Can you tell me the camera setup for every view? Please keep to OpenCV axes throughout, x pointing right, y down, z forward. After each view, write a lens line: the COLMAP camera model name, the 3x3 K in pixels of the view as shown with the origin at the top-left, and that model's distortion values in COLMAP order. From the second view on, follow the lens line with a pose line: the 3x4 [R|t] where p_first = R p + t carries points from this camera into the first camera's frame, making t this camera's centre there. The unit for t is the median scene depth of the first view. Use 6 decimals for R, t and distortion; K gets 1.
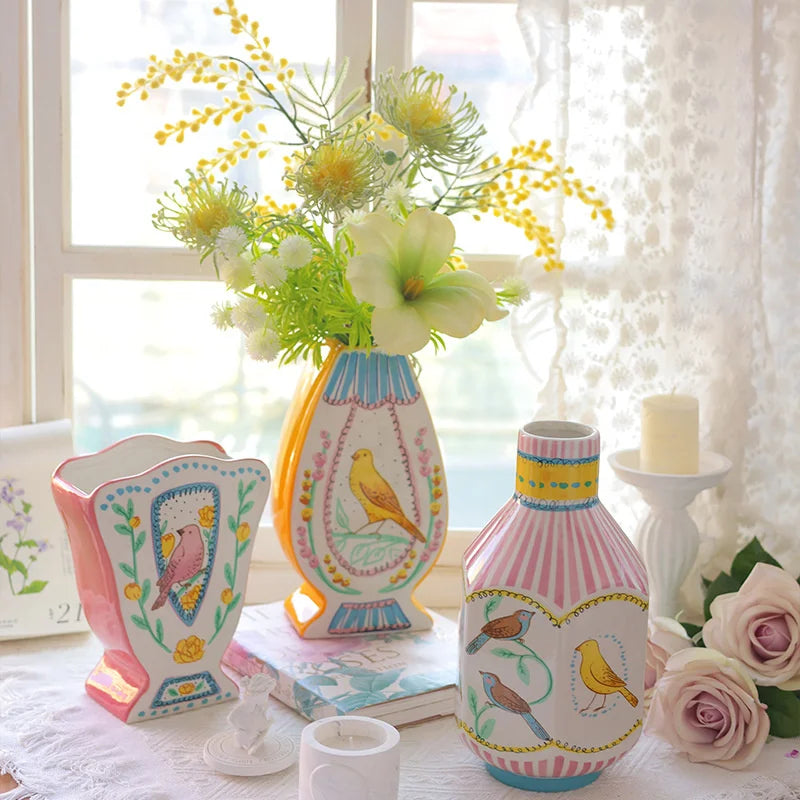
lens RADIAL K [[1891.8, 0, 400.1], [0, 1891.8, 319.3], [0, 0, 1]] dist [0.025216, -0.309383]
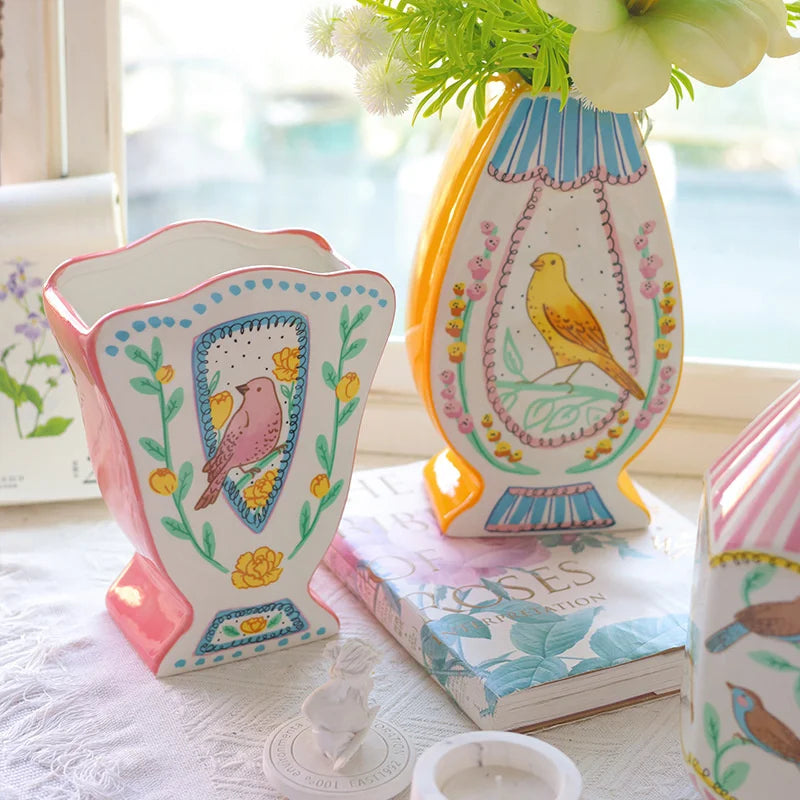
lens RADIAL K [[1891.8, 0, 400.1], [0, 1891.8, 319.3], [0, 0, 1]] dist [0.025216, -0.309383]
pose [[0.992509, 0.048083, -0.112314, 0.002308], [-0.027734, 0.983969, 0.176171, -0.018379], [0.118984, -0.171736, 0.977931, 0.391231]]
